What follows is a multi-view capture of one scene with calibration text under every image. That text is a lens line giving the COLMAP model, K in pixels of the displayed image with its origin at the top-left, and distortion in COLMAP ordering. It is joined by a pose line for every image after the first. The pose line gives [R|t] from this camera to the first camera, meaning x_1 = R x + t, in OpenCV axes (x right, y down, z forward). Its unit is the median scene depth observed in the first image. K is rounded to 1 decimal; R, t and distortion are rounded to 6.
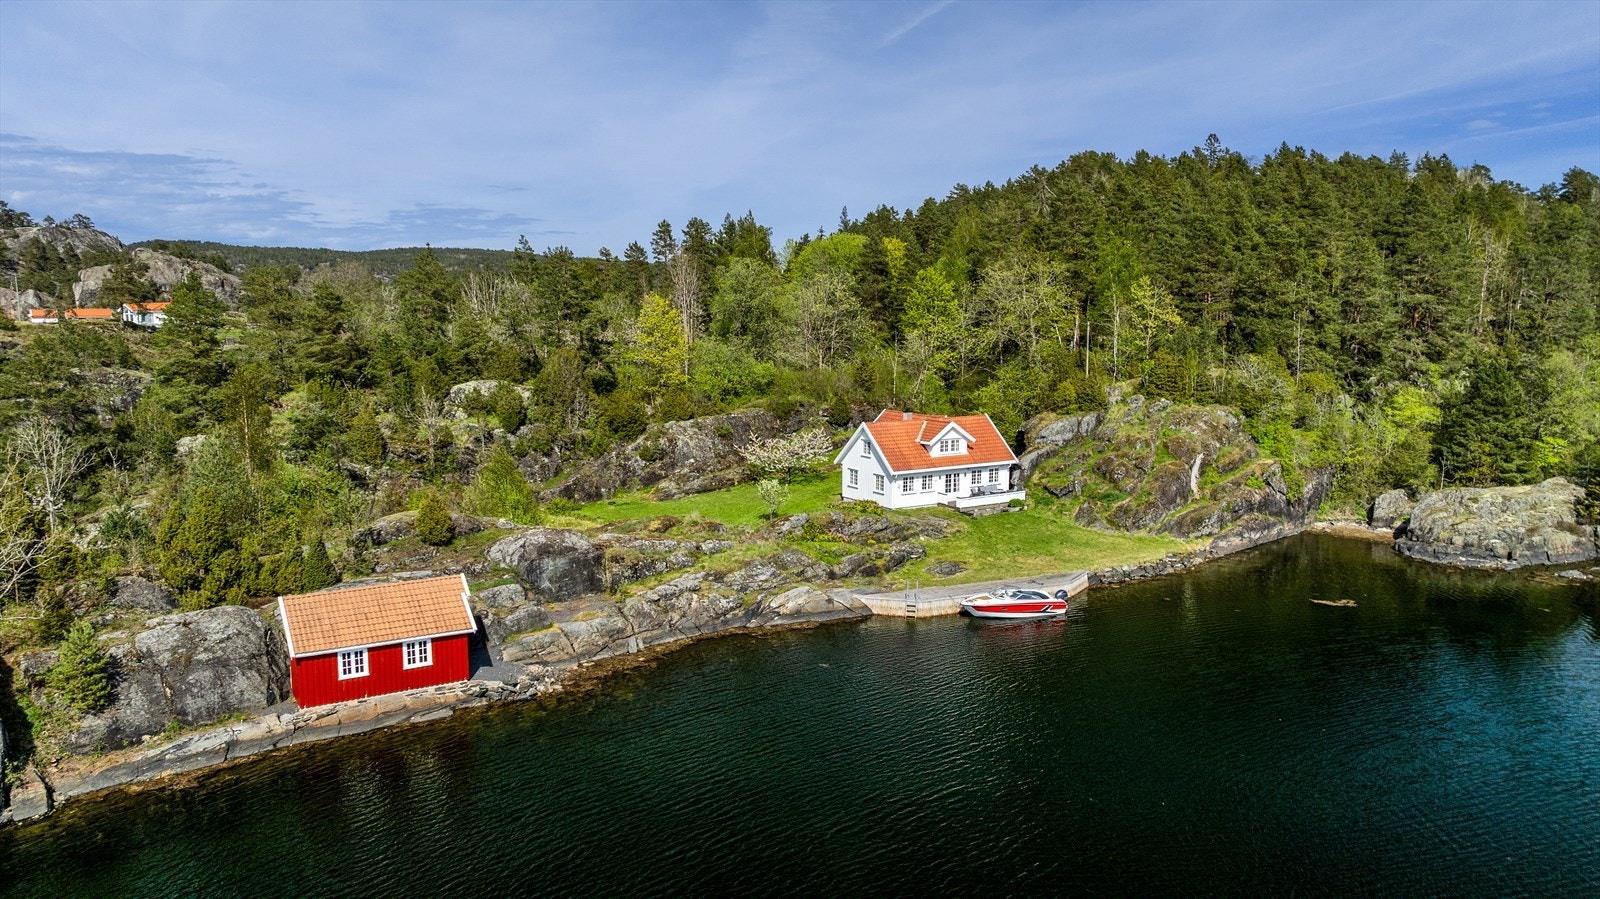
lens RADIAL K [[1130.3, 0, 805.8], [0, 1130.3, 459.6], [0, 0, 1]] dist [-0.029245, 0.037652]
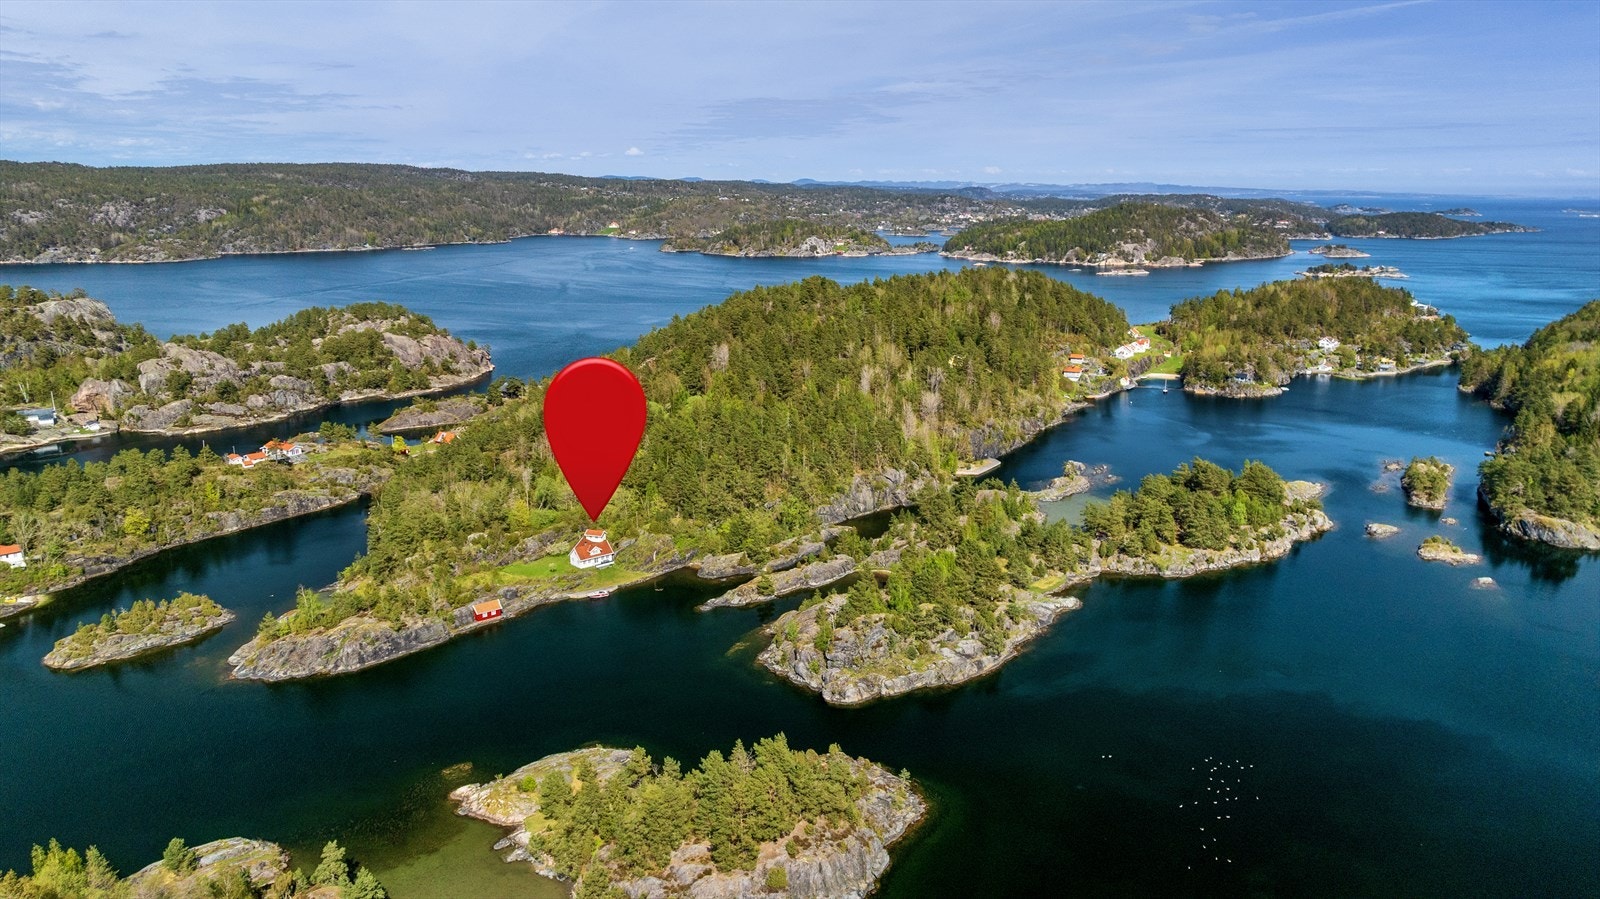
lens RADIAL K [[1130.3, 0, 786.7], [0, 1130.3, 453.4], [0, 0, 1]] dist [-0.029245, 0.037652]
pose [[0.990425, -0.030704, 0.134592, 0.275363], [0.017311, 0.994880, 0.099568, -0.771256], [-0.136960, -0.096285, 0.985886, -3.154978]]
